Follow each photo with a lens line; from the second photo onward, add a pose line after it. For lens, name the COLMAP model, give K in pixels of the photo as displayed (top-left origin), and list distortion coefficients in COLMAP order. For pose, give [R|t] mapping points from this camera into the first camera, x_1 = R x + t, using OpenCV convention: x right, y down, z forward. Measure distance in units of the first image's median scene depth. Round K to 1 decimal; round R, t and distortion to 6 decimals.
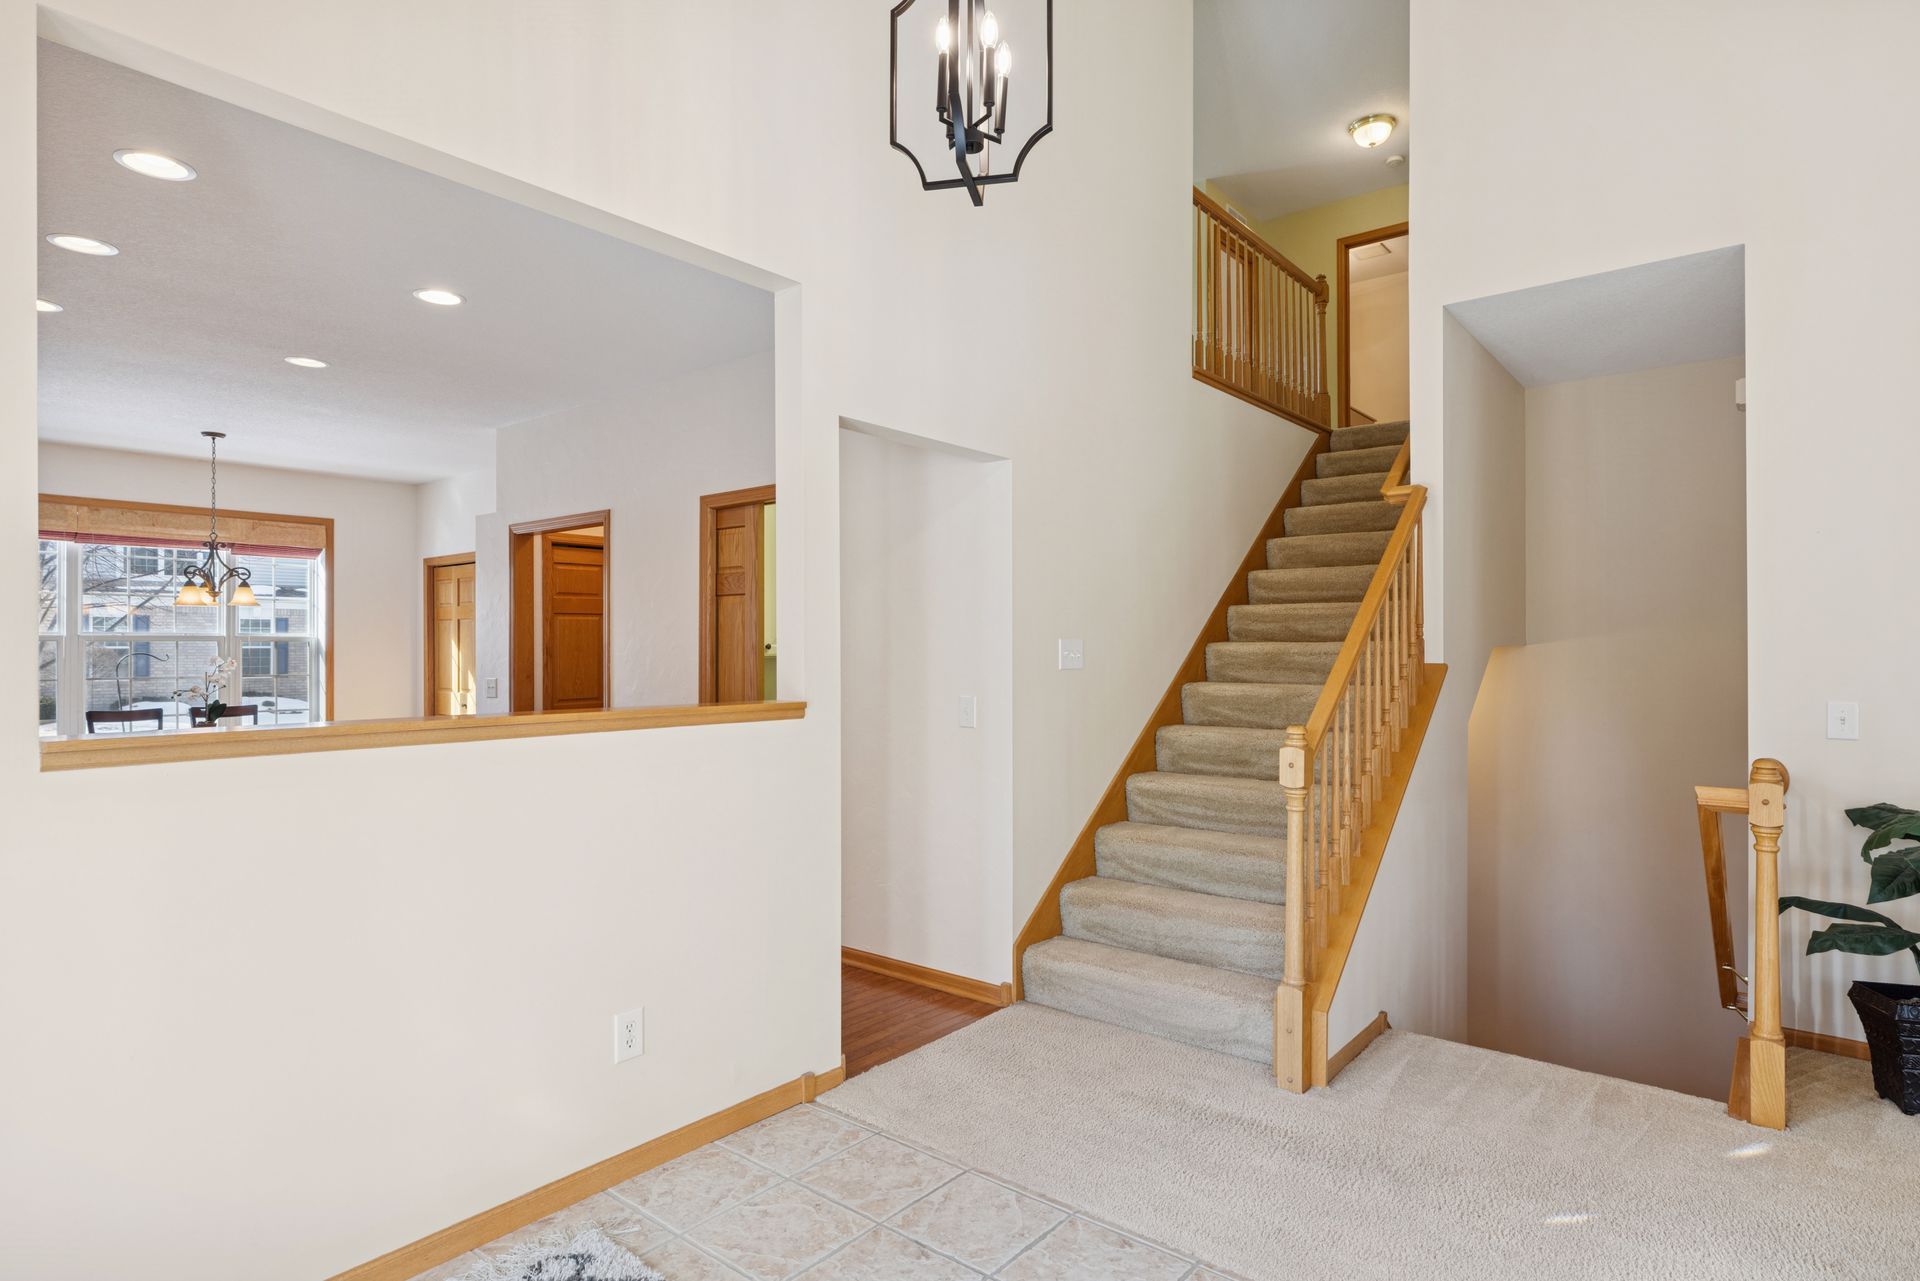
lens RADIAL K [[1013.2, 0, 960.0], [0, 1013.2, 640.5], [0, 0, 1]] dist [-0.000363, 0.000400]
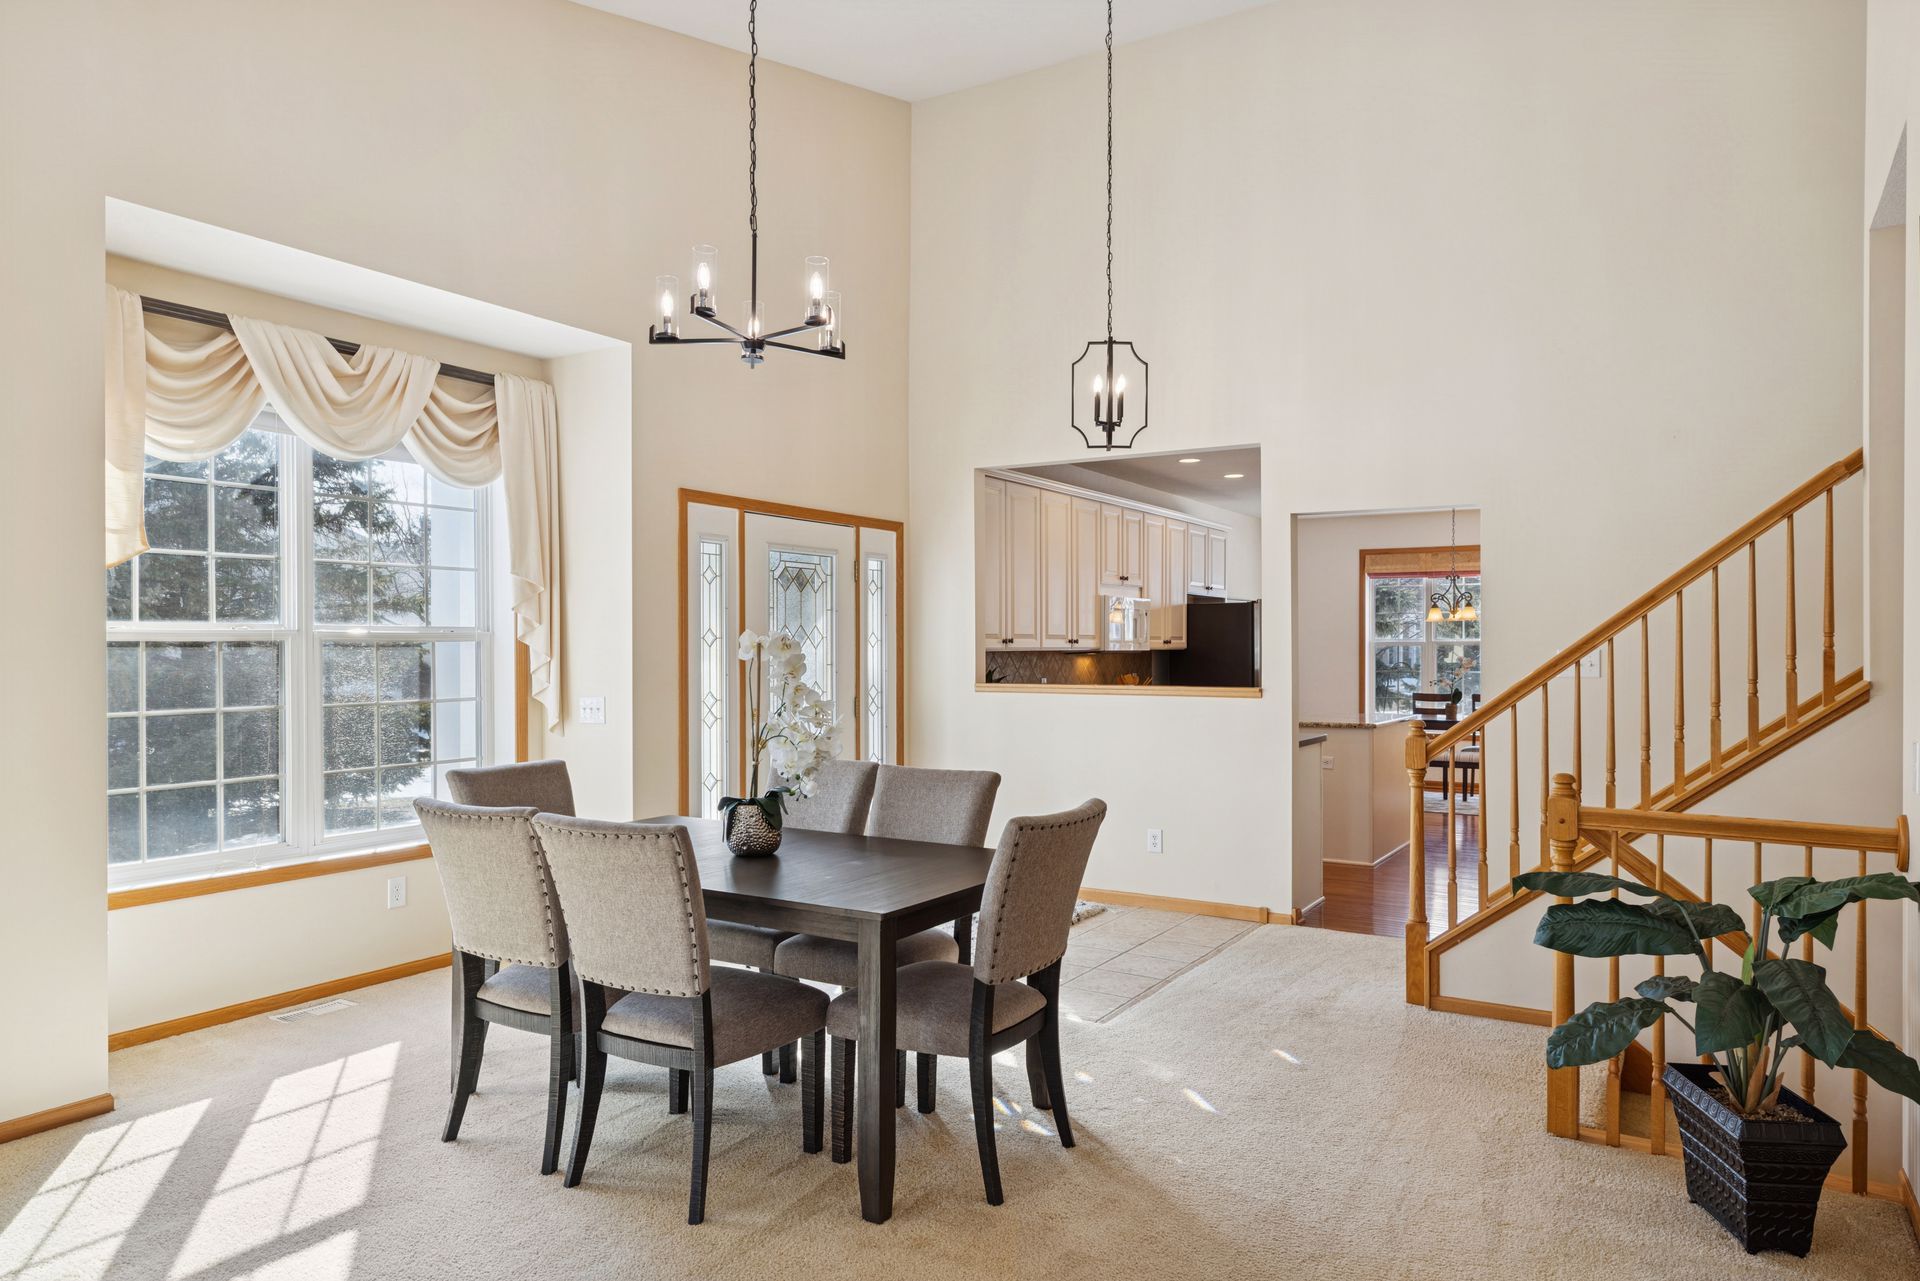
lens RADIAL K [[1230.1, 0, 961.9], [0, 1230.1, 644.1], [0, 0, 1]] dist [0.002383, 0.000142]
pose [[0.145327, -0.000763, -0.989383, 0.841380], [0.005759, 0.999983, 0.000074, -0.006518], [0.989367, -0.005708, 0.145329, 0.096958]]
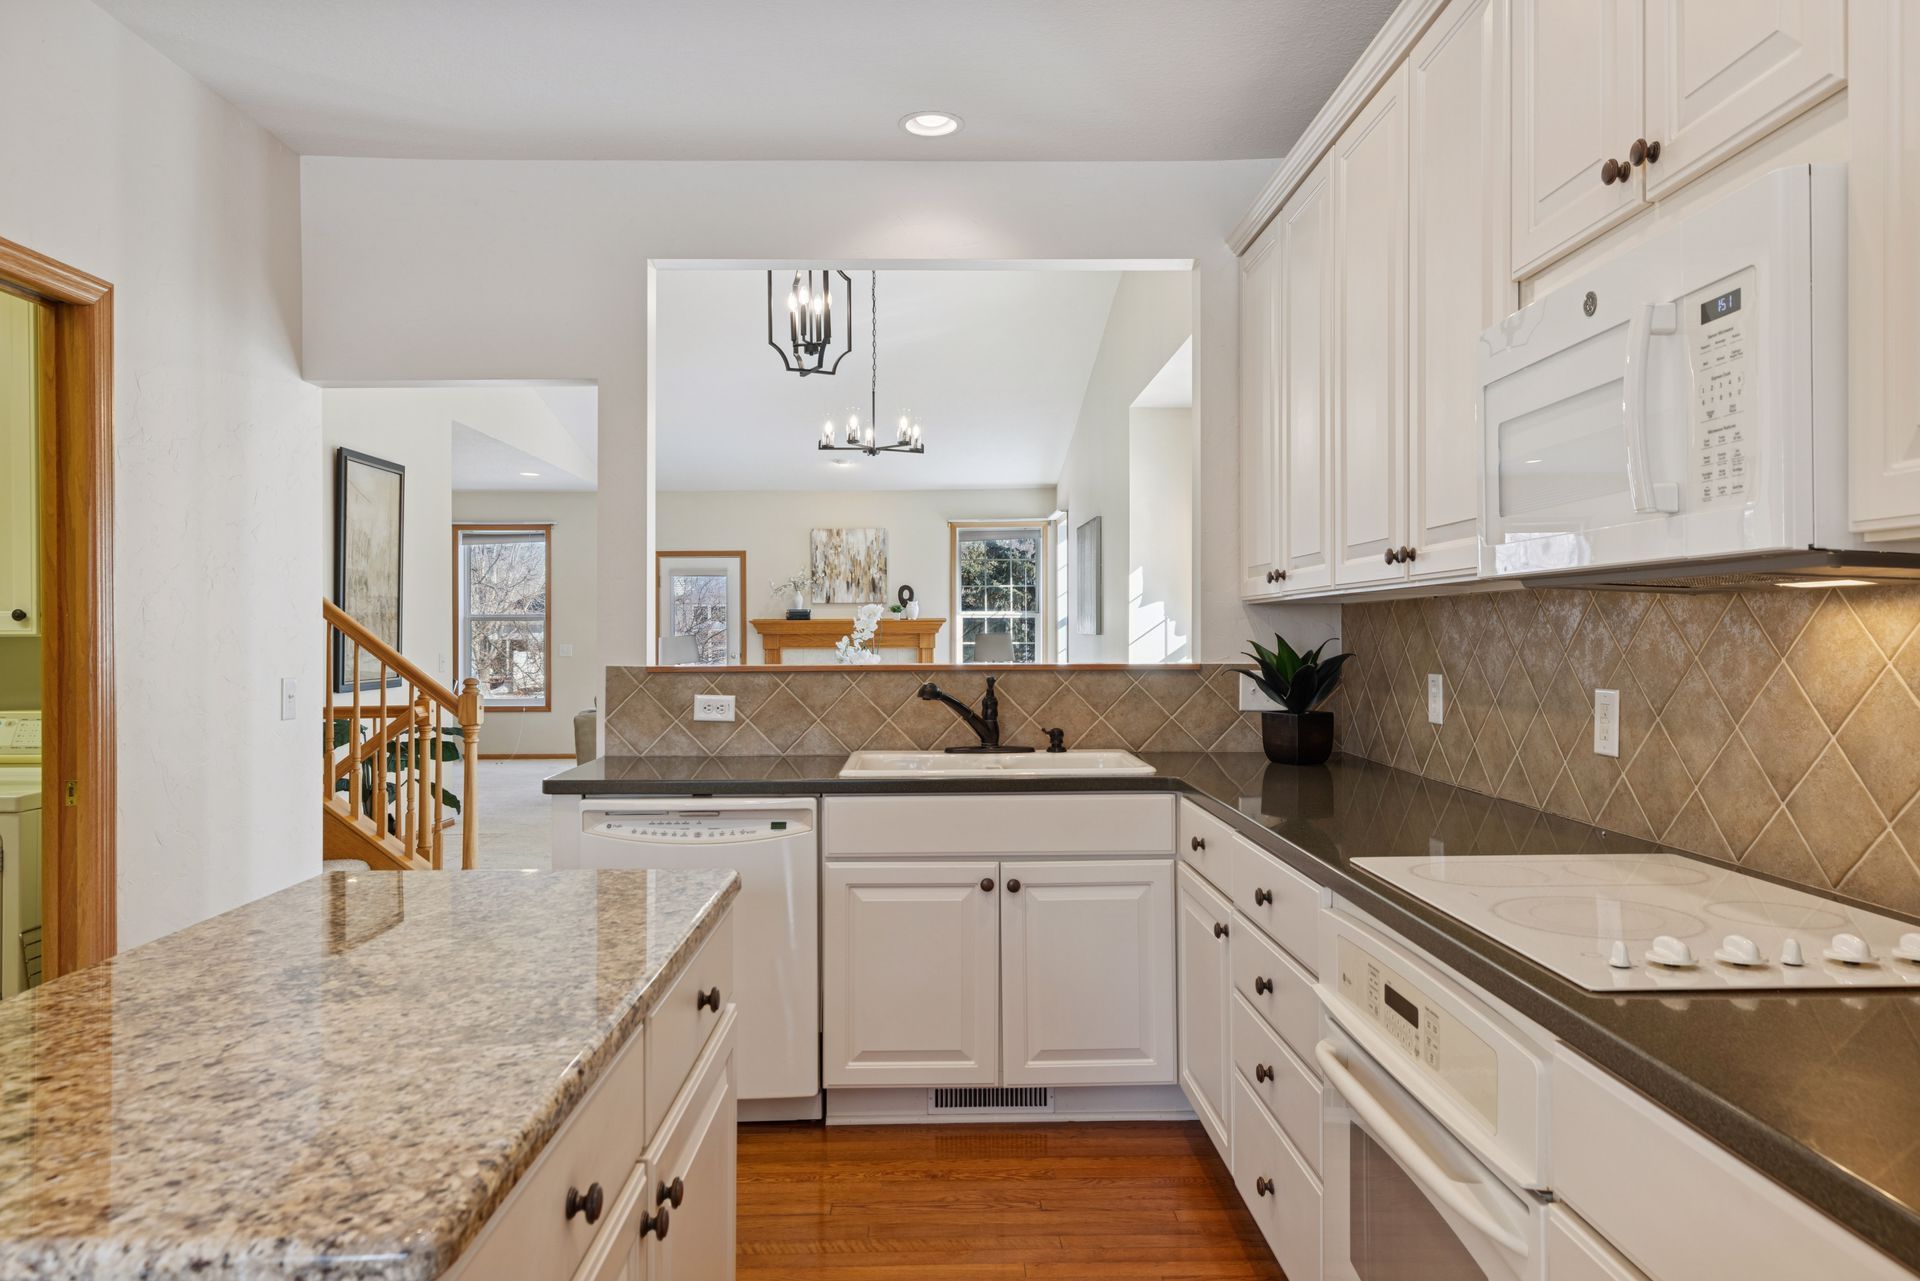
lens RADIAL K [[1297.9, 0, 954.6], [0, 1297.9, 640.4], [0, 0, 1]] dist [0.010070, -0.001479]
pose [[-0.652504, -0.002627, 0.757781, -0.636245], [-0.001337, 0.999996, 0.002315, 0.016628], [-0.757784, 0.000497, -0.652505, 0.764851]]
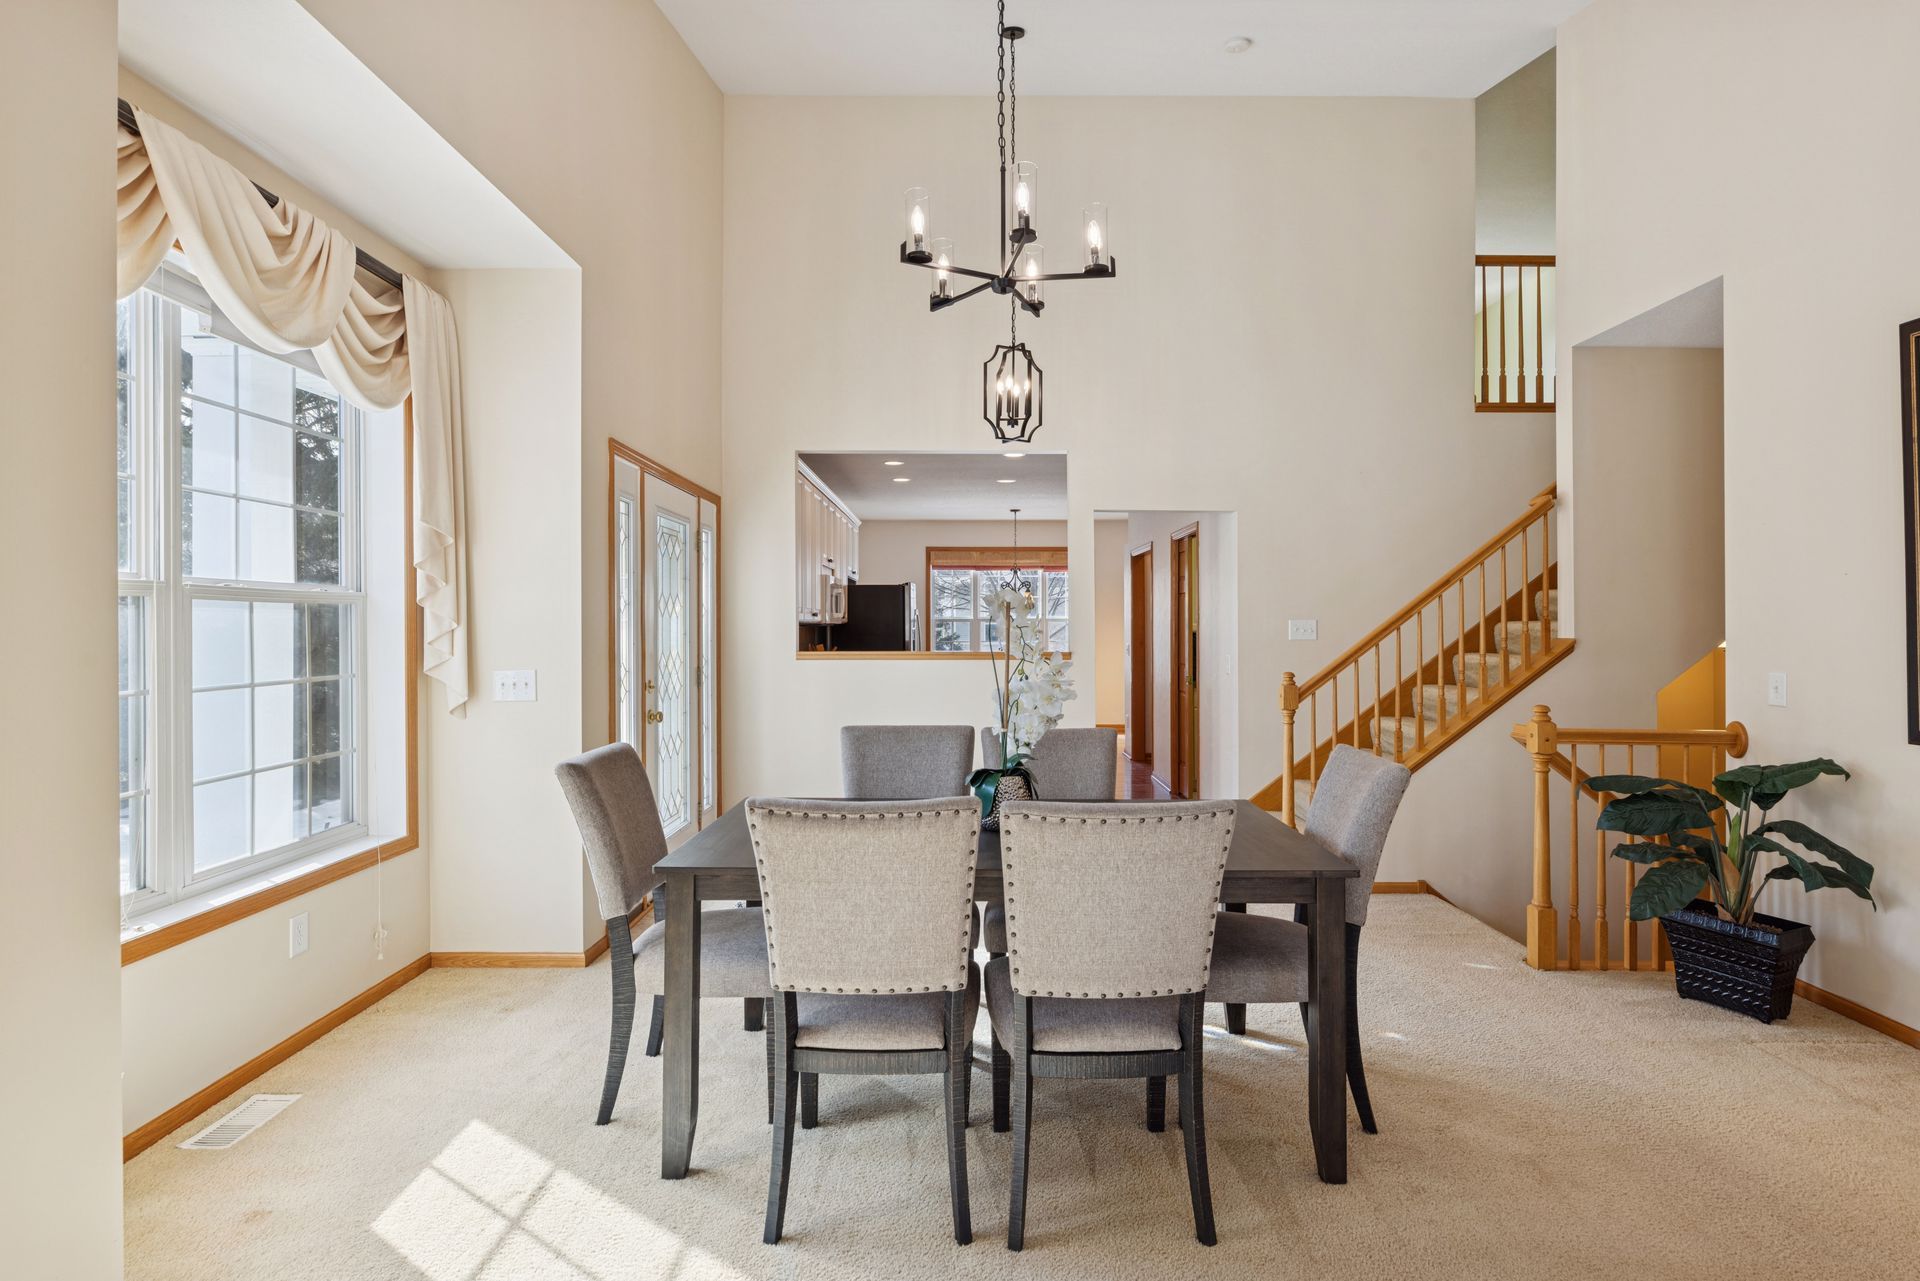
lens RADIAL K [[974.7, 0, 970.9], [0, 974.7, 621.6], [0, 0, 1]] dist [-0.003106, -0.000272]
pose [[0.644456, -0.001729, -0.764640, 0.574975], [0.001517, 0.999998, -0.000982, 0.001112], [0.764640, -0.000527, 0.644457, -0.201701]]
